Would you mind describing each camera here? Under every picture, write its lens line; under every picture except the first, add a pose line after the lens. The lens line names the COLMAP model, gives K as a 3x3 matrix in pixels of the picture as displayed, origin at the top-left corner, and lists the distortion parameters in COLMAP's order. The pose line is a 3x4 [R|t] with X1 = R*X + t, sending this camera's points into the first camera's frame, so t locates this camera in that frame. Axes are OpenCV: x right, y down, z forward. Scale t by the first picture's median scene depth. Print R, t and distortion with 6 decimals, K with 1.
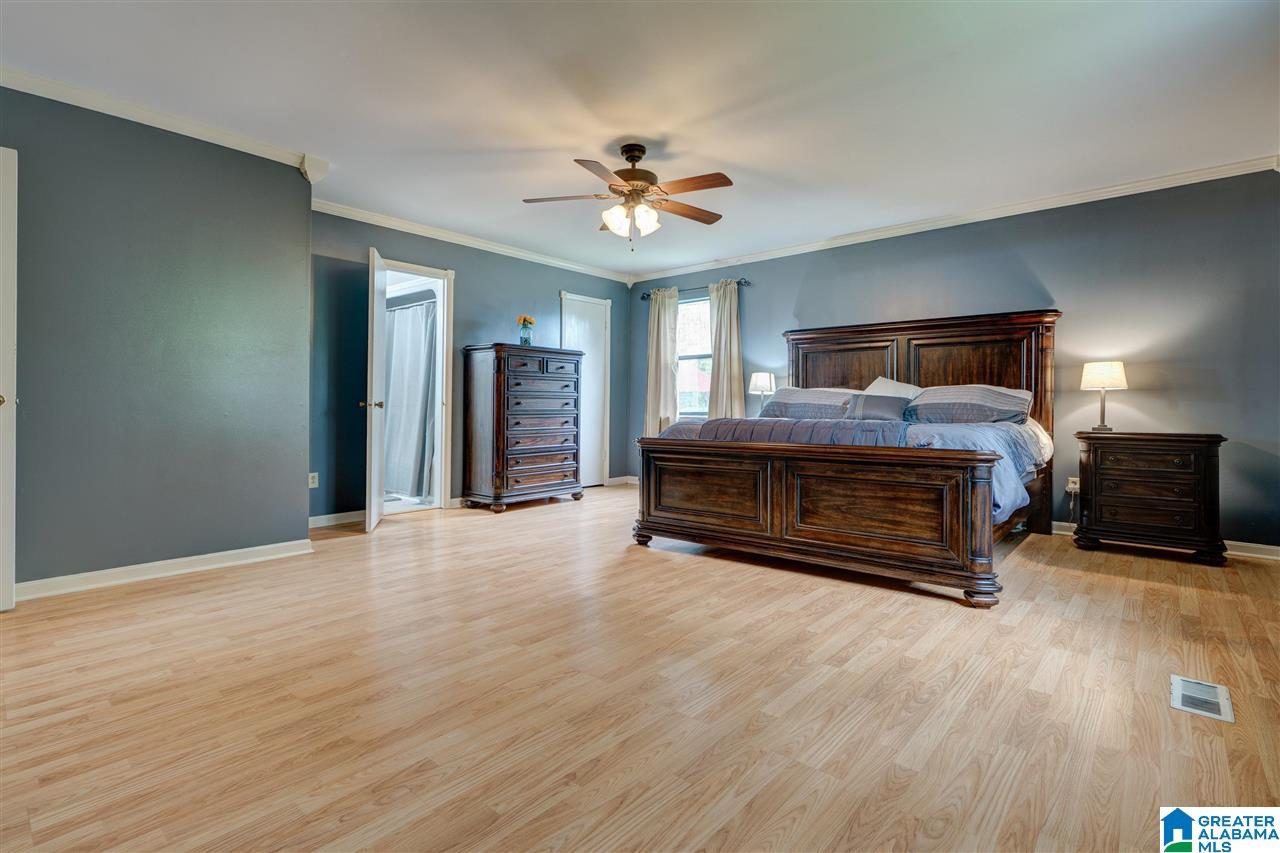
lens RADIAL K [[592.6, 0, 612.2], [0, 592.6, 401.0], [0, 0, 1]] dist [-0.000183, 0.000125]
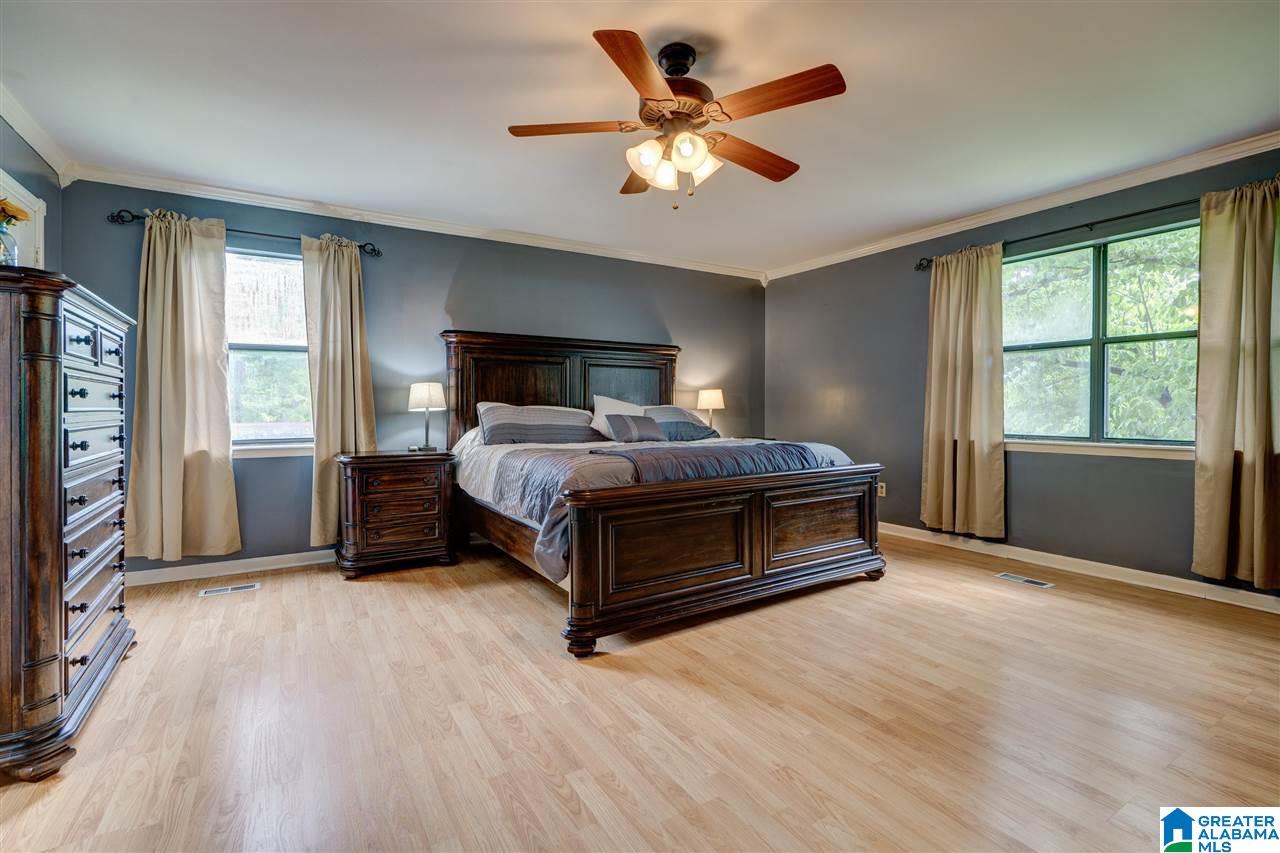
lens RADIAL K [[592.6, 0, 636.9], [0, 592.6, 416.9], [0, 0, 1]] dist [-0.000183, 0.000125]
pose [[0.277793, -0.026332, 0.960280, -0.604762], [-0.005957, 0.999558, 0.029132, -0.042635], [-0.960622, -0.013813, 0.277513, 0.836386]]
